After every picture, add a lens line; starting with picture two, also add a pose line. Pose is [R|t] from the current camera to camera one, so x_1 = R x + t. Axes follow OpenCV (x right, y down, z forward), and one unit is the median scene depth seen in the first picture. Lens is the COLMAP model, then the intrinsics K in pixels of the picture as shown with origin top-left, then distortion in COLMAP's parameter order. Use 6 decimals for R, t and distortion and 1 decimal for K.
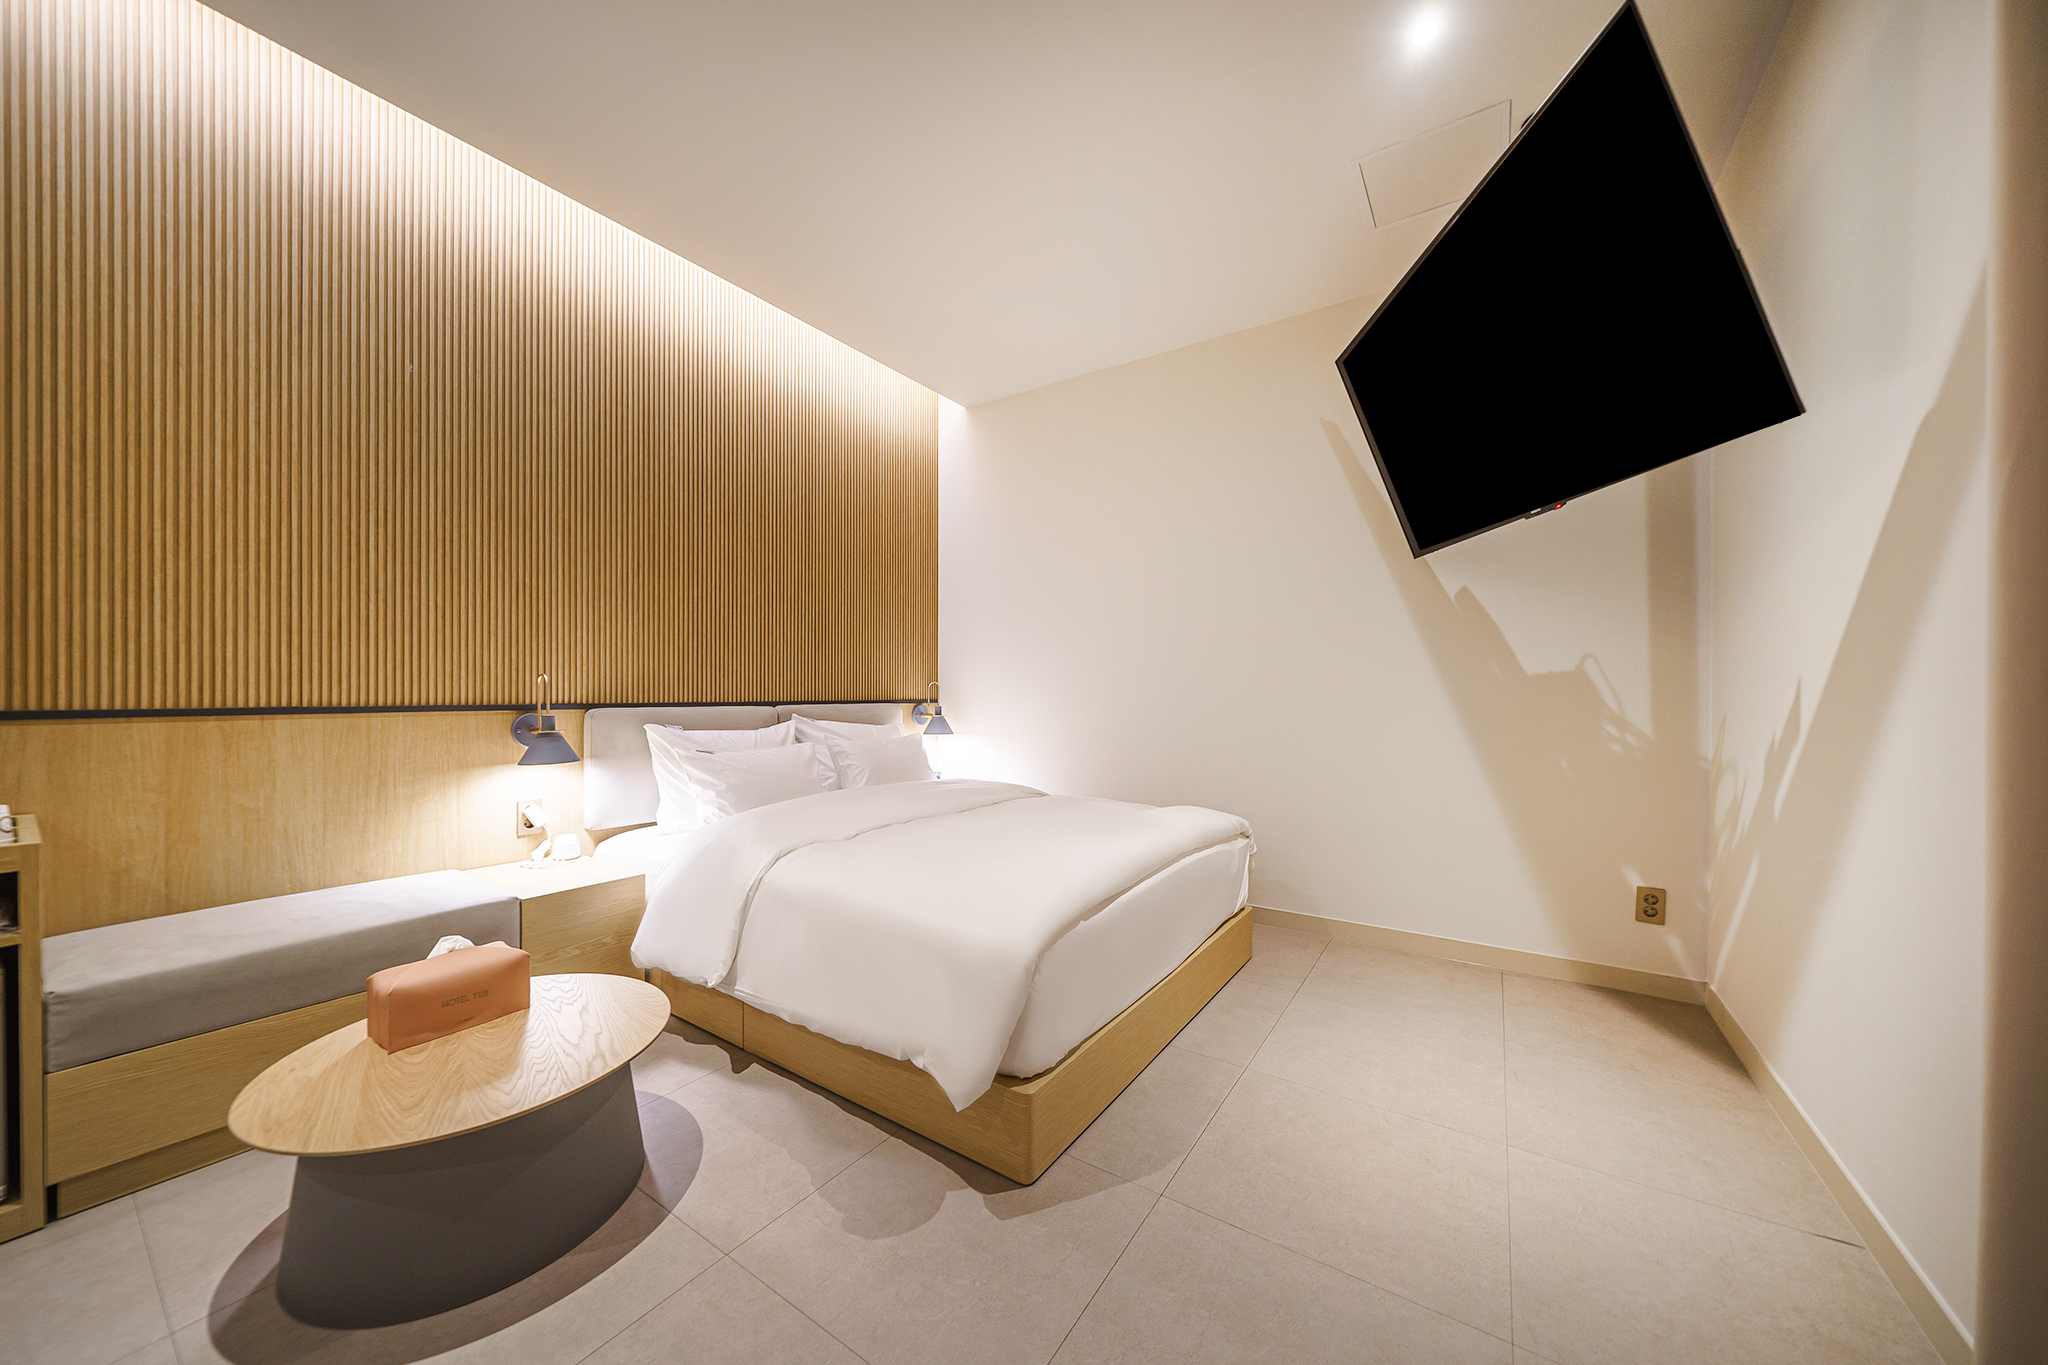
lens RADIAL K [[702.7, 0, 1023.8], [0, 702.7, 695.0], [0, 0, 1]] dist [-0.001612, -0.000141]
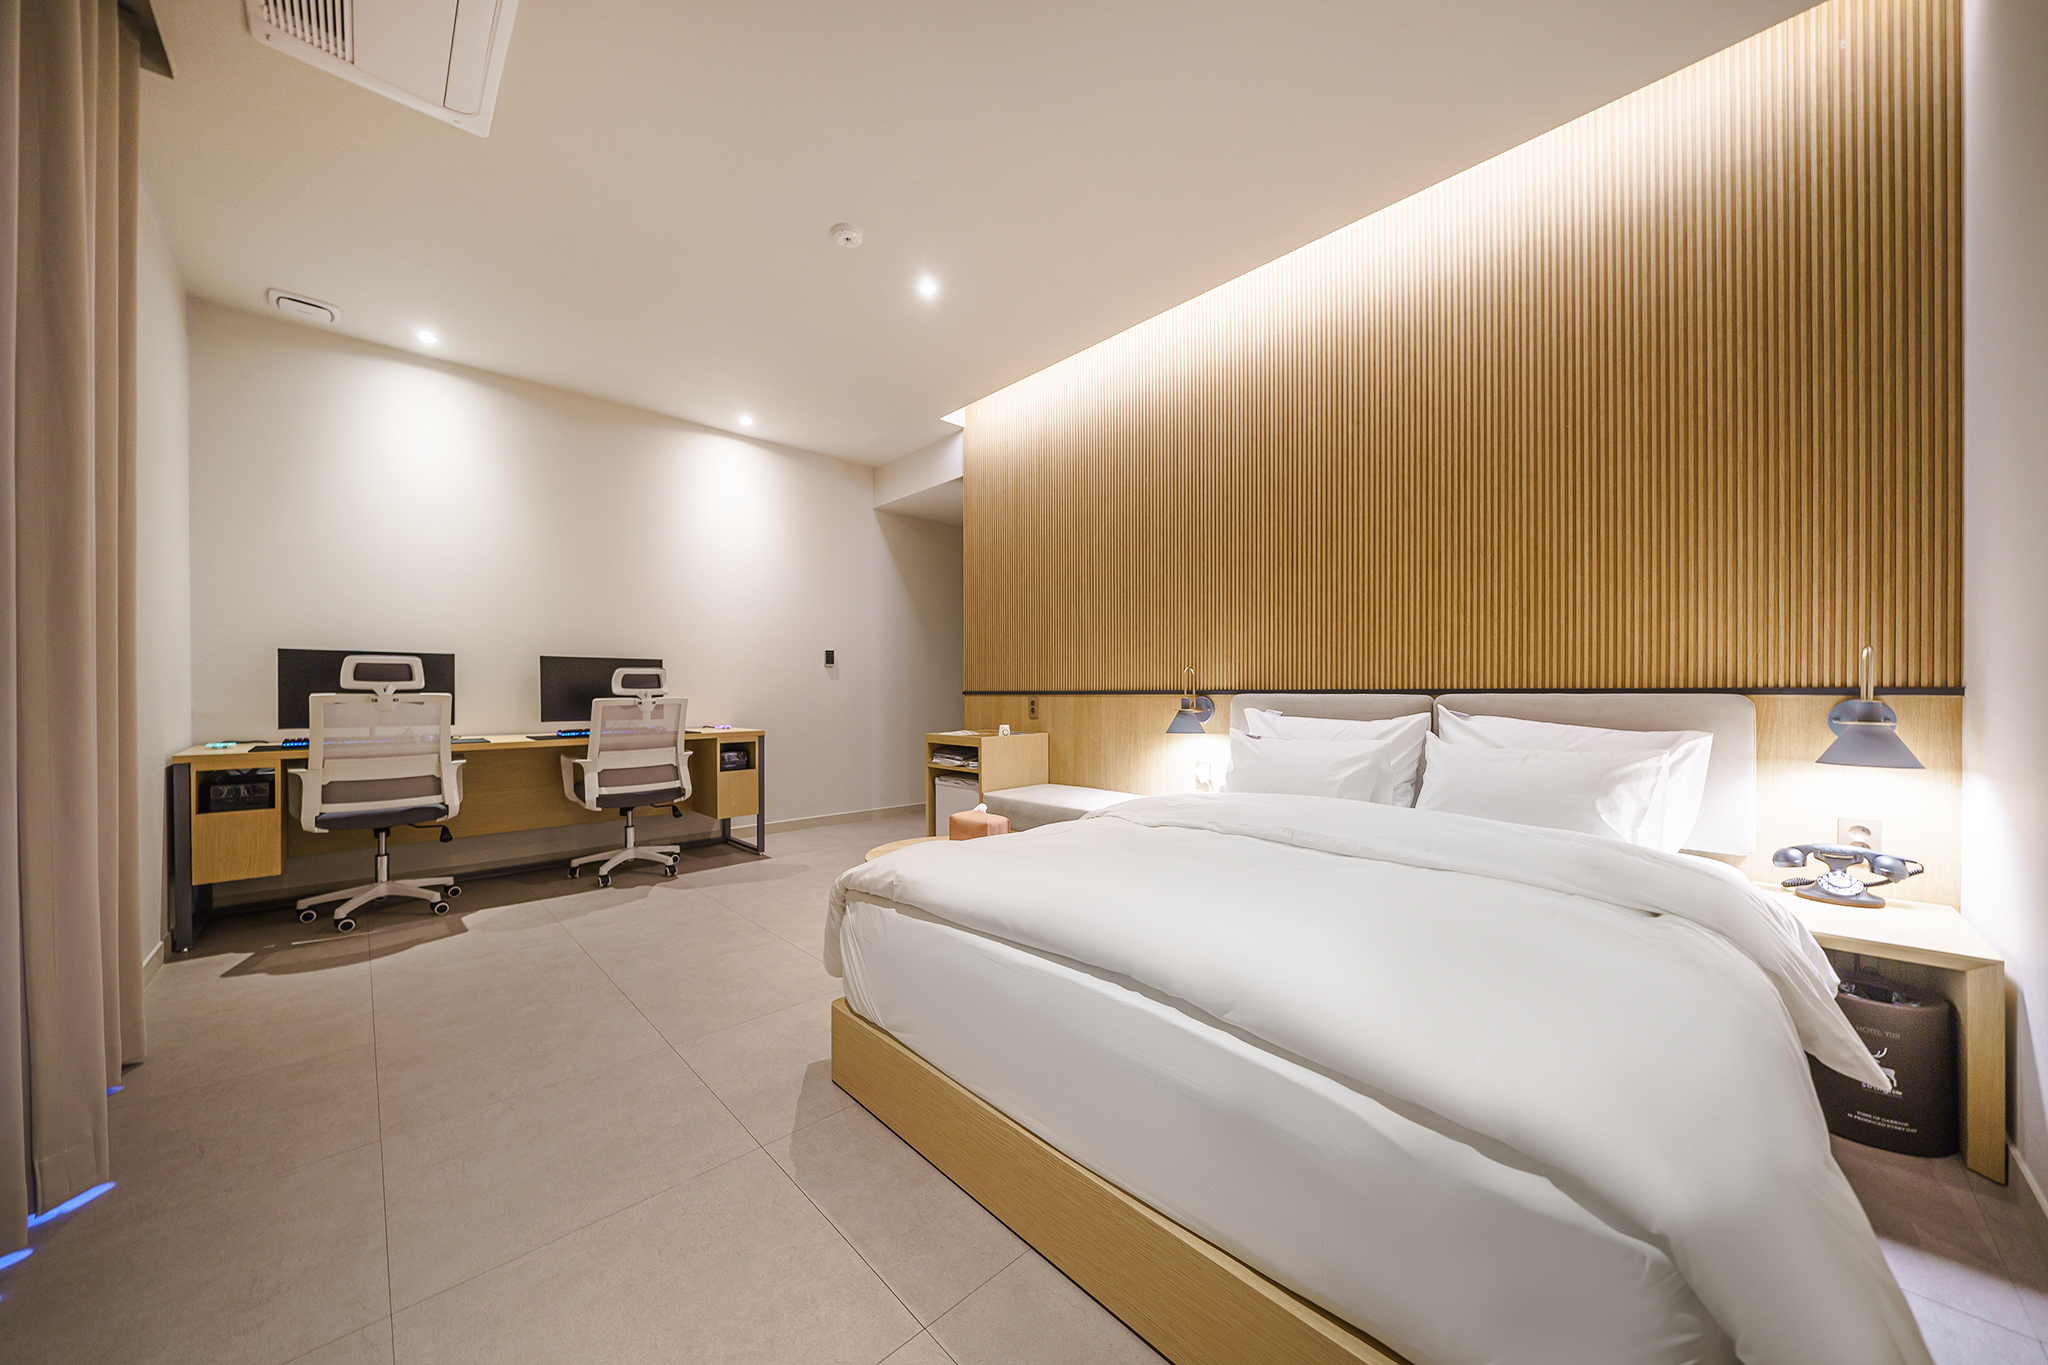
lens RADIAL K [[698.4, 0, 1024.0], [0, 698.4, 682.5], [0, 0, 1]] dist [-0.001657, -0.000101]
pose [[-0.198451, 0.000064, -0.980111, 0.728793], [0.012639, 0.999917, -0.002494, -0.002057], [0.980029, -0.012882, -0.198435, 1.004284]]
